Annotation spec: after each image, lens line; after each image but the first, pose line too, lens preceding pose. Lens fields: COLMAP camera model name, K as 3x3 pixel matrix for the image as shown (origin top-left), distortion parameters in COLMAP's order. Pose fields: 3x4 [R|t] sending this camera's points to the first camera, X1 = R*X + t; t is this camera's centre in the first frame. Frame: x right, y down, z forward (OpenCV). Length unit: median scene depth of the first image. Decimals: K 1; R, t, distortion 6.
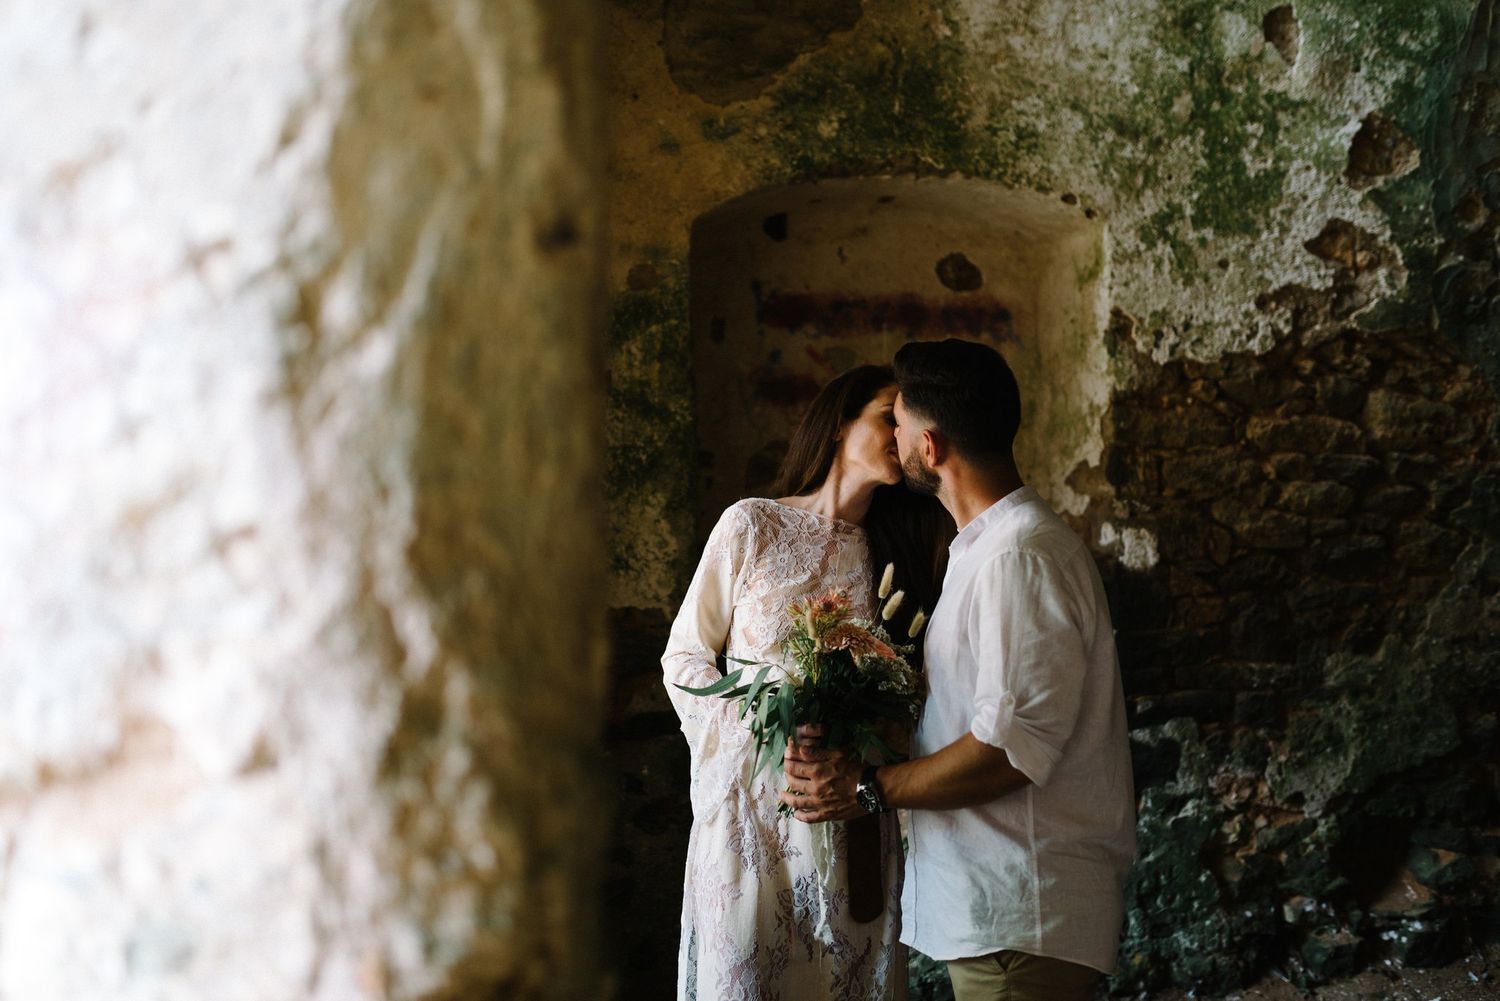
lens RADIAL K [[1414.5, 0, 741.2], [0, 1414.5, 499.0], [0, 0, 1]] dist [-0.000308, 0.000000]
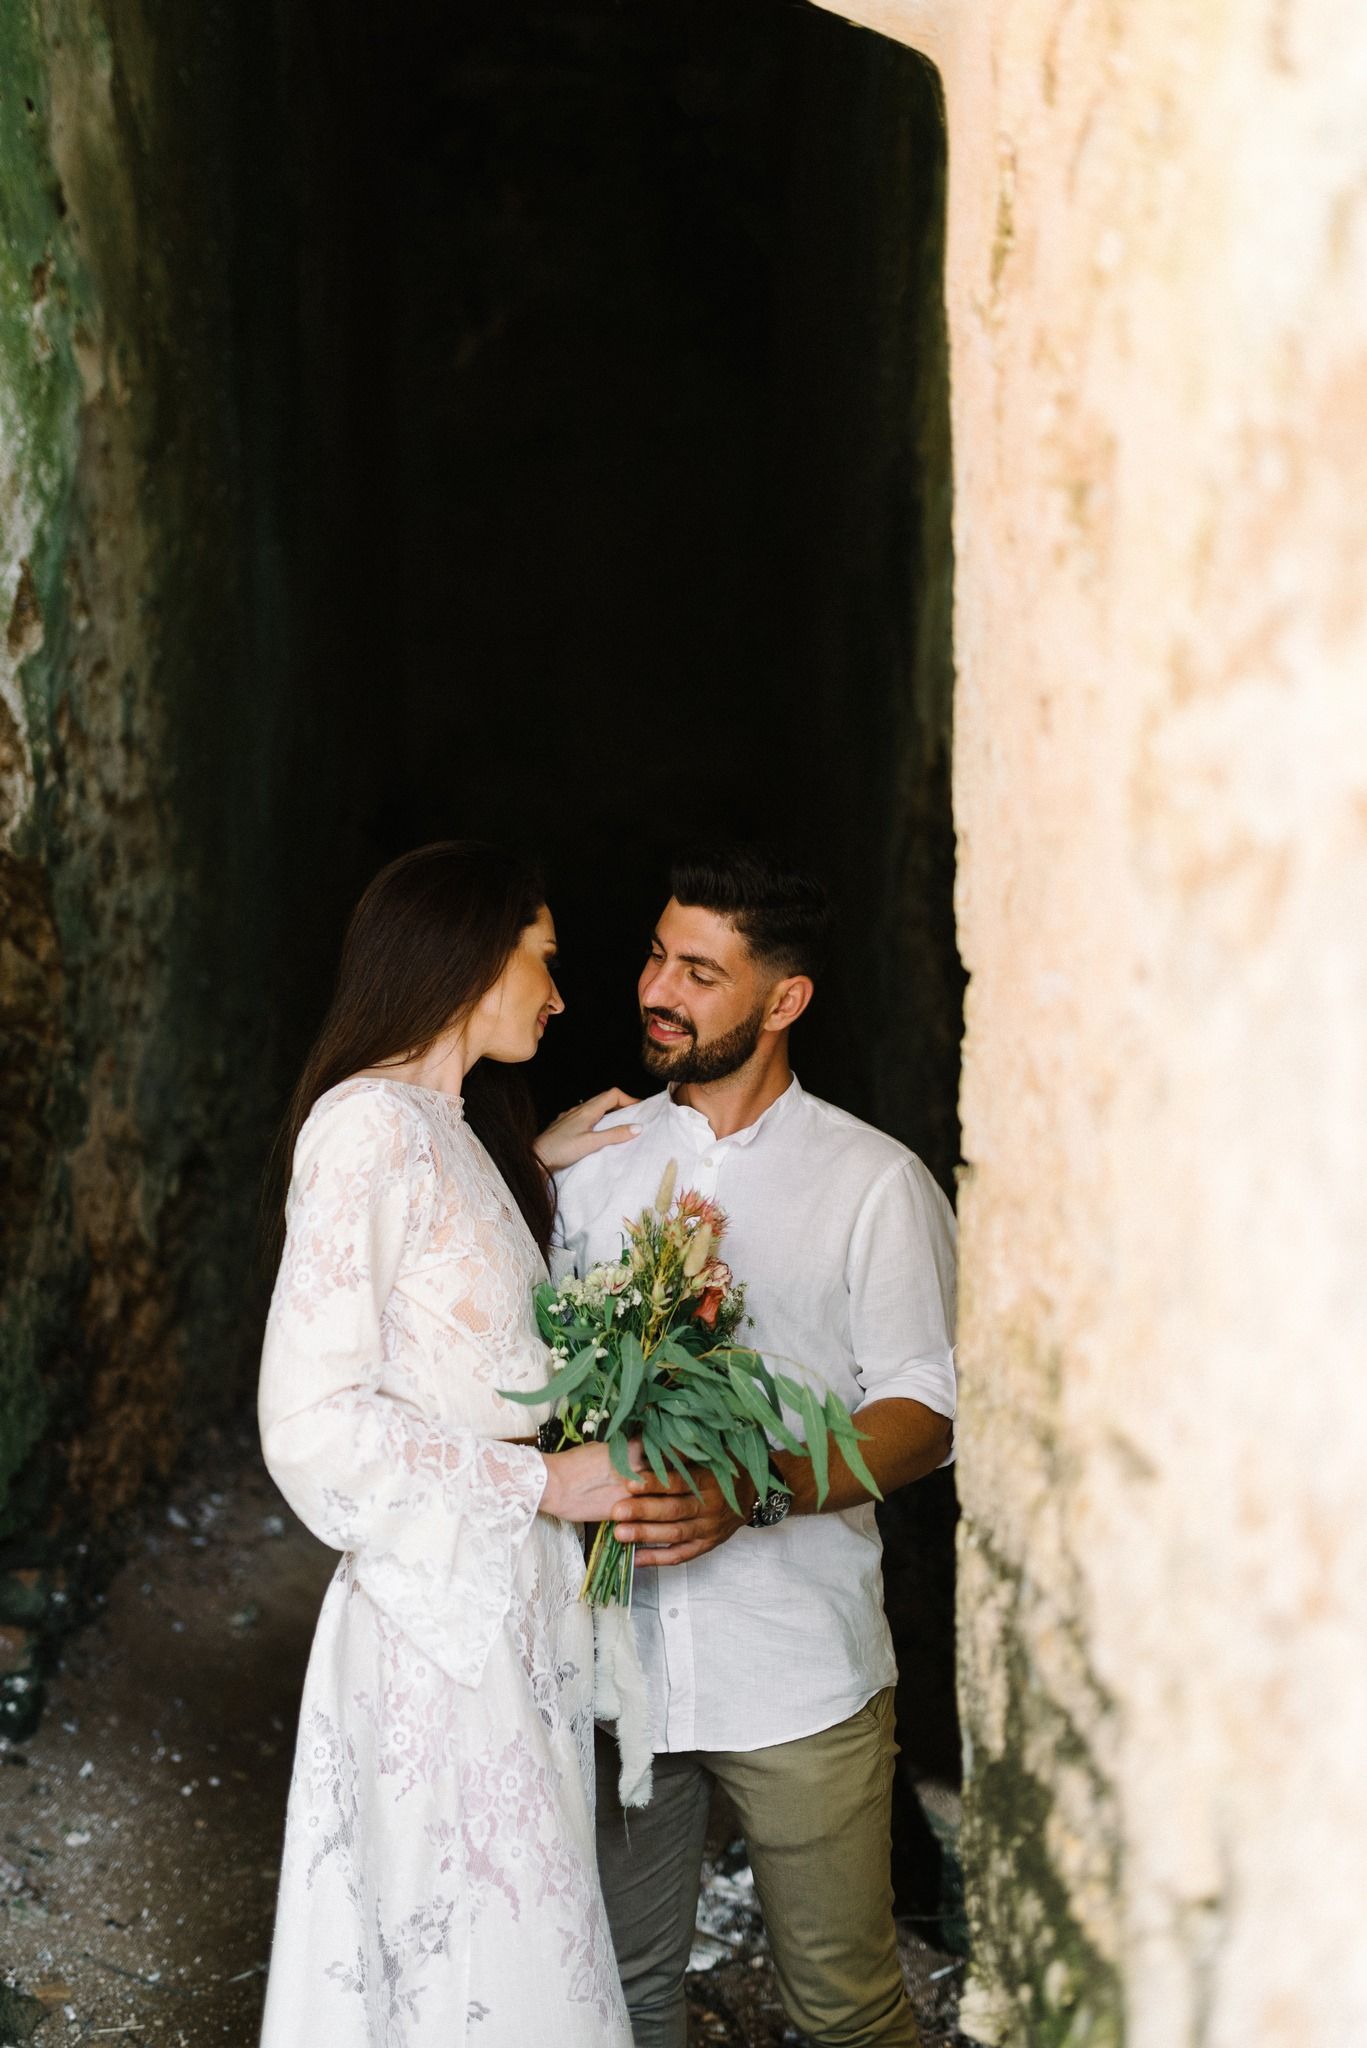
lens RADIAL K [[1931.3, 0, 681.8], [0, 1931.3, 1014.9], [0, 0, 1]] dist [-0.000308, 0.000000]
pose [[0.179997, 0.053893, 0.982190, -0.465516], [-0.006433, 0.998541, -0.053611, 0.011906], [-0.983646, 0.003332, 0.180081, 0.504920]]
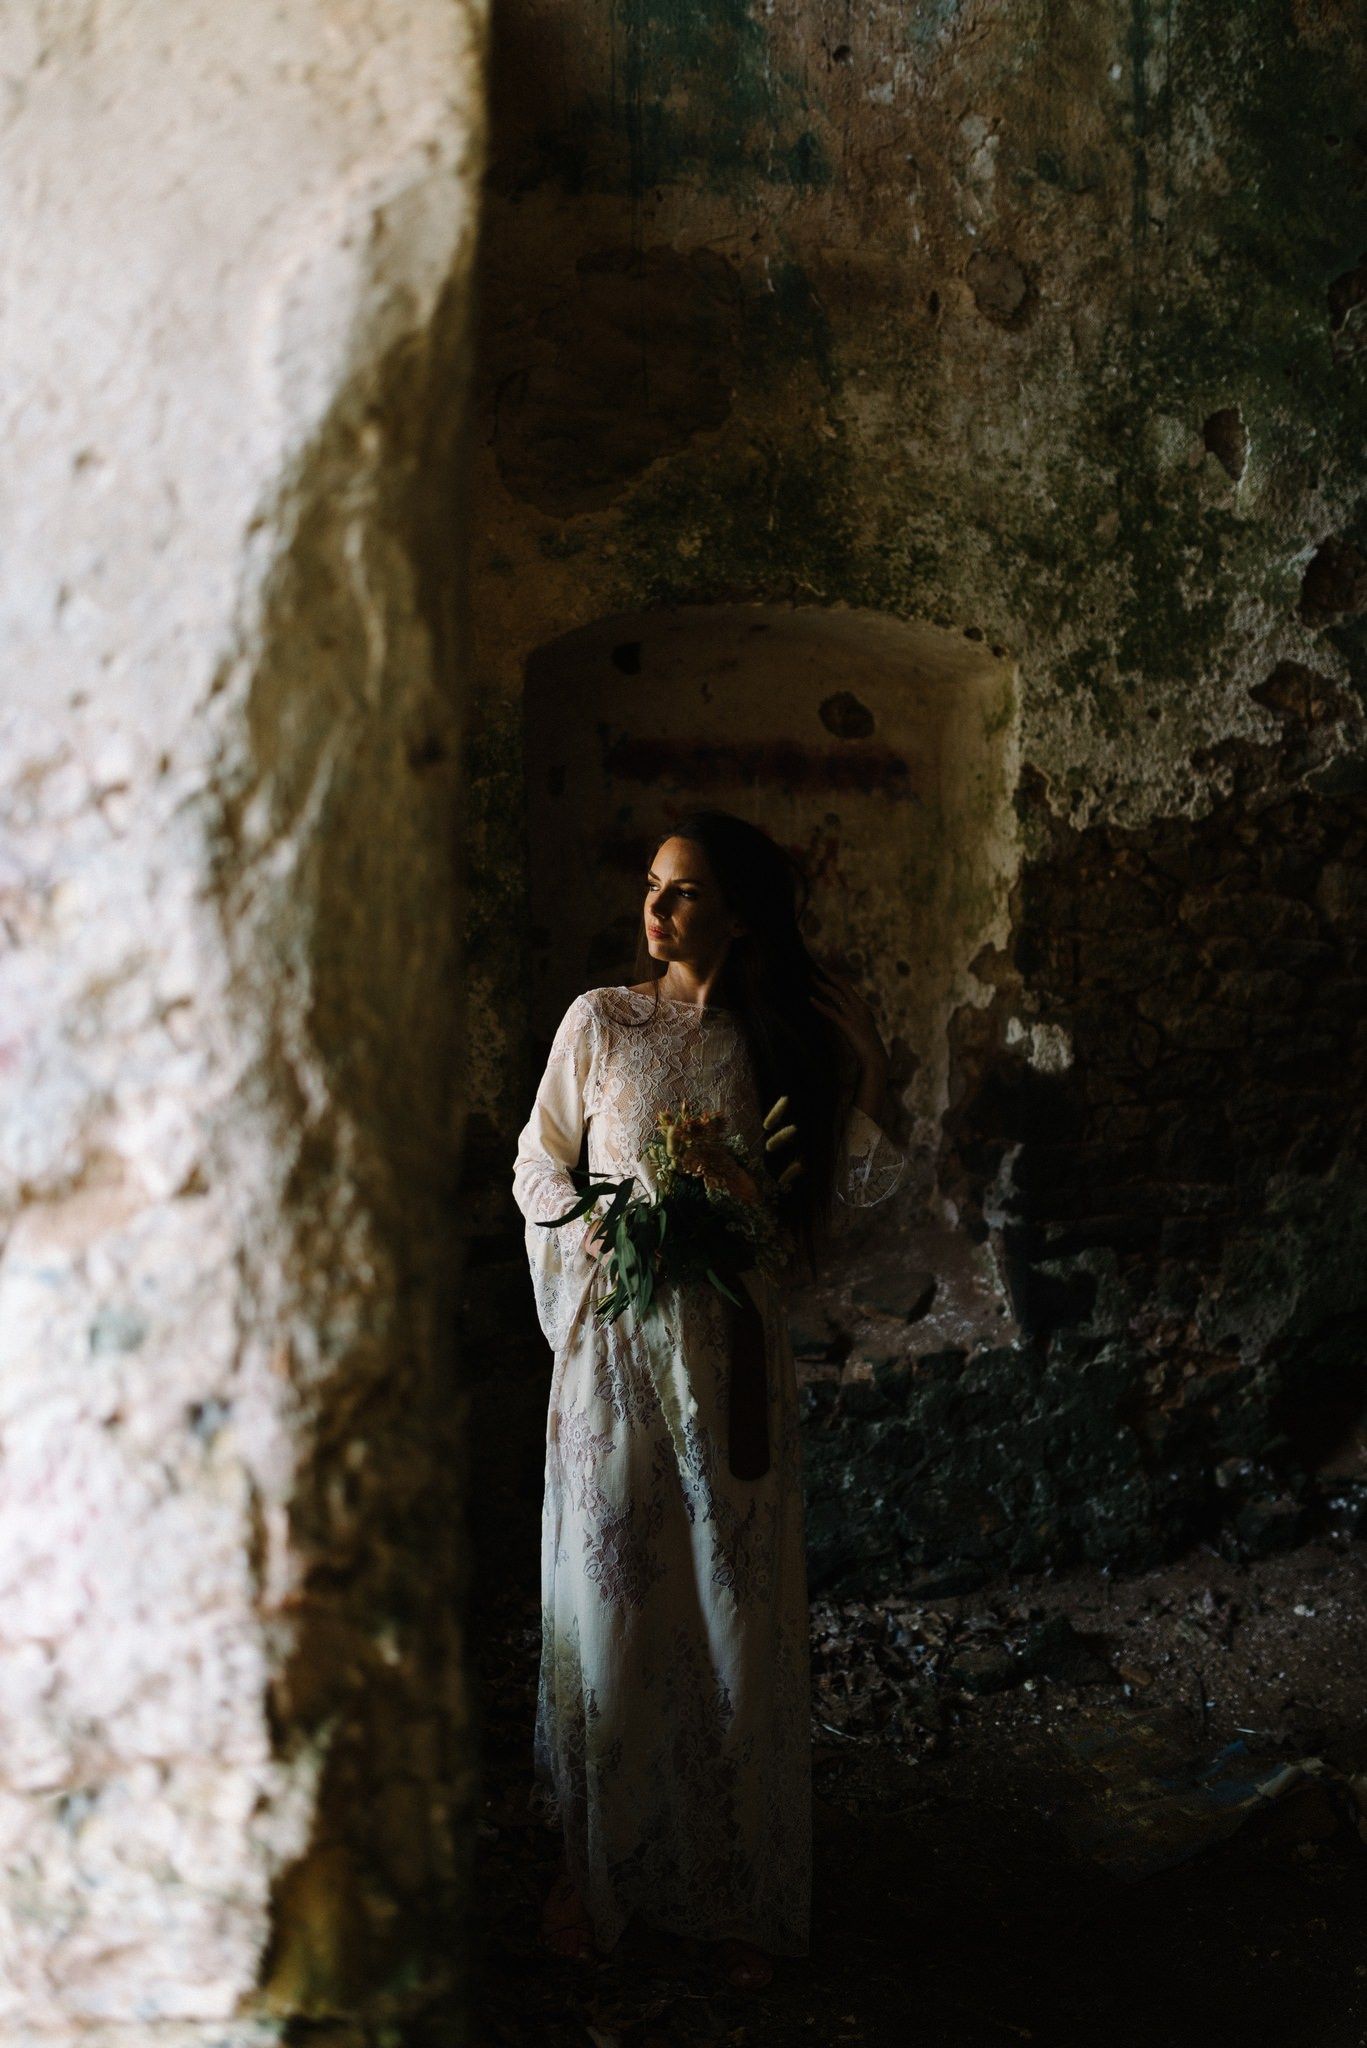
lens RADIAL K [[1931.3, 0, 678.5], [0, 1931.3, 1016.8], [0, 0, 1]] dist [-0.000308, 0.000000]
pose [[0.998721, 0.008374, 0.049857, 0.000103], [-0.009113, 0.999852, 0.014608, 0.001432], [-0.049728, -0.015043, 0.998650, -0.145776]]
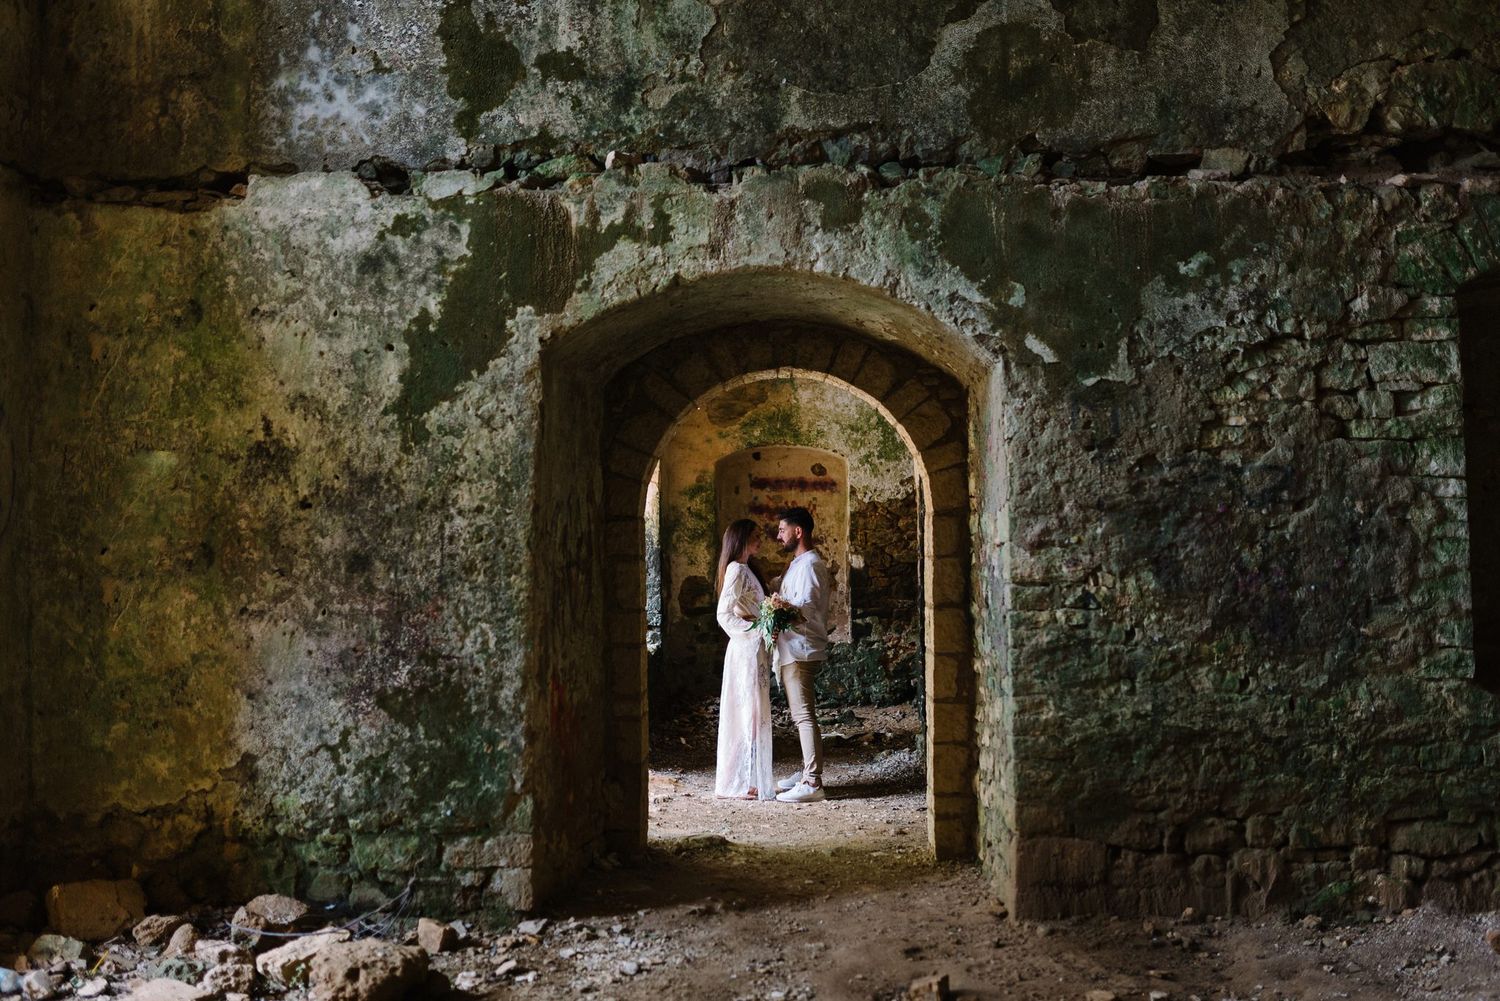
lens RADIAL K [[1414.5, 0, 747.1], [0, 1414.5, 497.4], [0, 0, 1]] dist [-0.000308, 0.000000]
pose [[0.970528, -0.000718, -0.240987, 0.795560], [-0.010811, 0.998859, -0.046517, 0.041551], [0.240745, 0.047751, 0.969413, -2.103228]]
